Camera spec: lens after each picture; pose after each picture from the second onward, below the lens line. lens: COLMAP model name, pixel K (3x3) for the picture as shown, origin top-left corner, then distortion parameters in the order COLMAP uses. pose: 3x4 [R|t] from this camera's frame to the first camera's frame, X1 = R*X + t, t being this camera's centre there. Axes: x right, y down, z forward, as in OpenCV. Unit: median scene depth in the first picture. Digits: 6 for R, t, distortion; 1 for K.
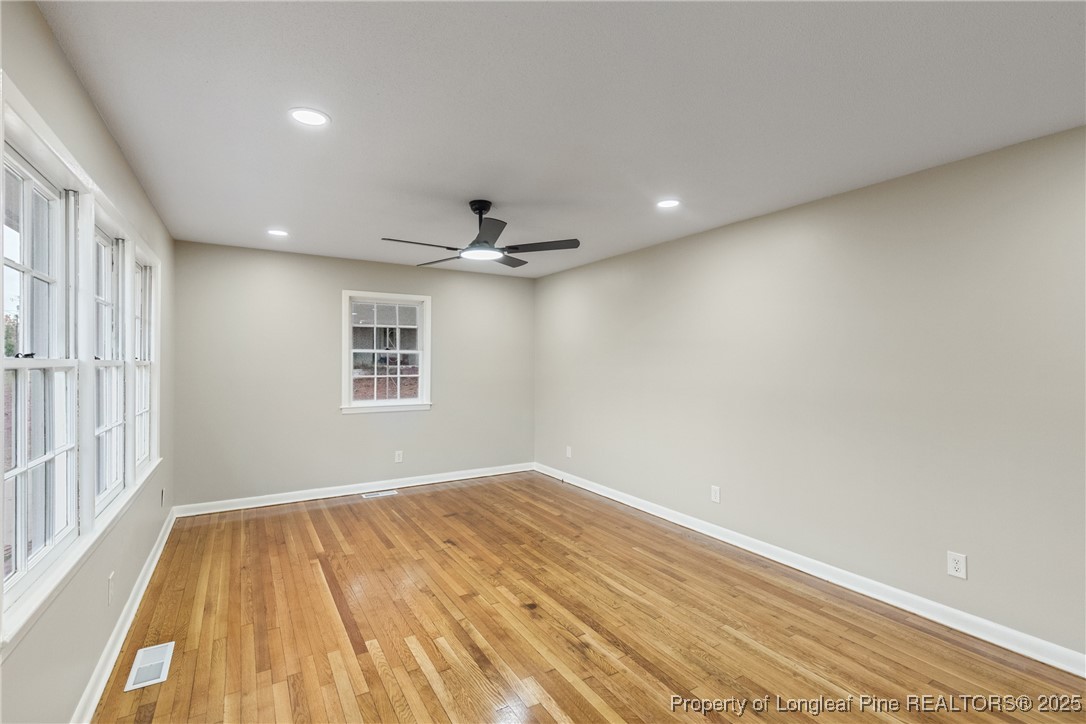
lens RADIAL K [[486.6, 0, 539.3], [0, 486.6, 361.6], [0, 0, 1]] dist [0.002049, -0.000218]
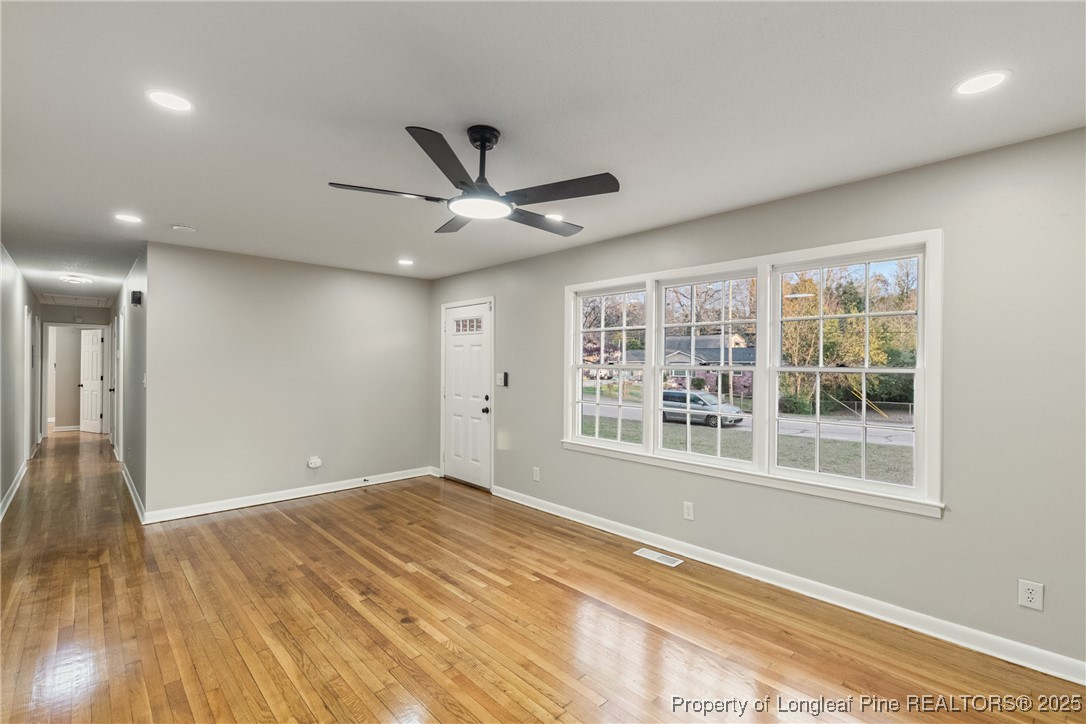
lens RADIAL K [[486.6, 0, 543.1], [0, 486.6, 364.1], [0, 0, 1]] dist [0.002049, -0.000218]
pose [[-0.977039, -0.007411, -0.212931, -0.076203], [-0.007667, 0.999971, 0.000381, -0.003778], [0.212921, 0.002005, -0.977067, 2.121150]]
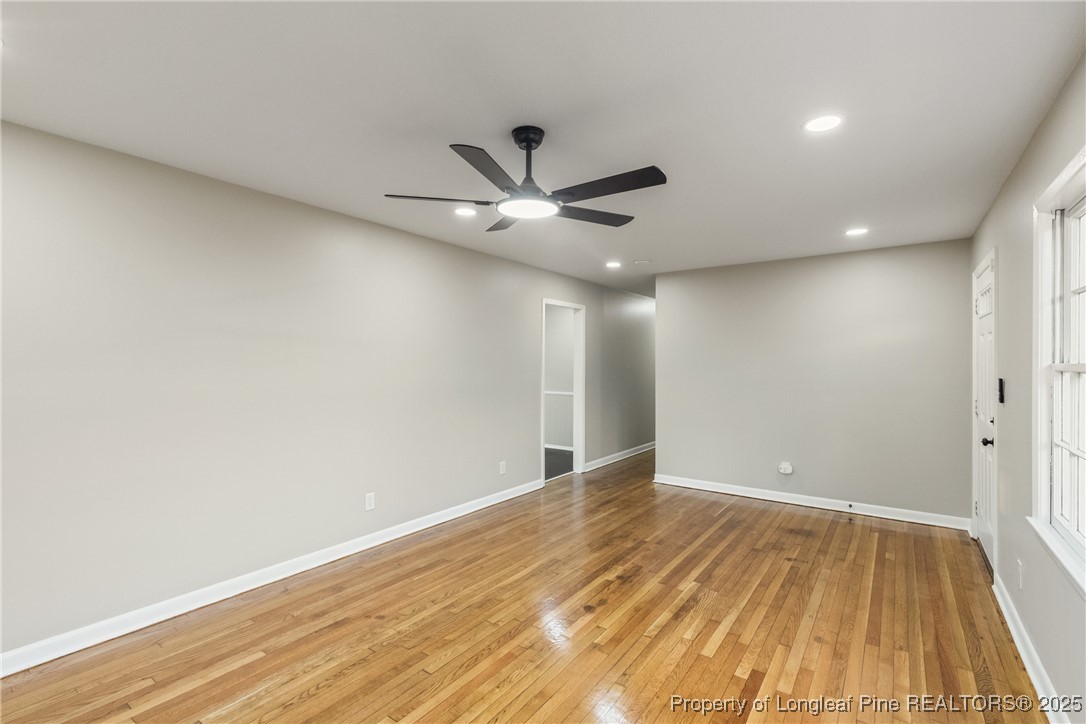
lens RADIAL K [[486.6, 0, 545.0], [0, 486.6, 361.7], [0, 0, 1]] dist [0.002049, -0.000218]
pose [[-0.388132, -0.002191, 0.921601, -0.961405], [-0.003492, 0.999993, 0.000907, -0.004383], [-0.921597, -0.002866, -0.388137, 1.567842]]
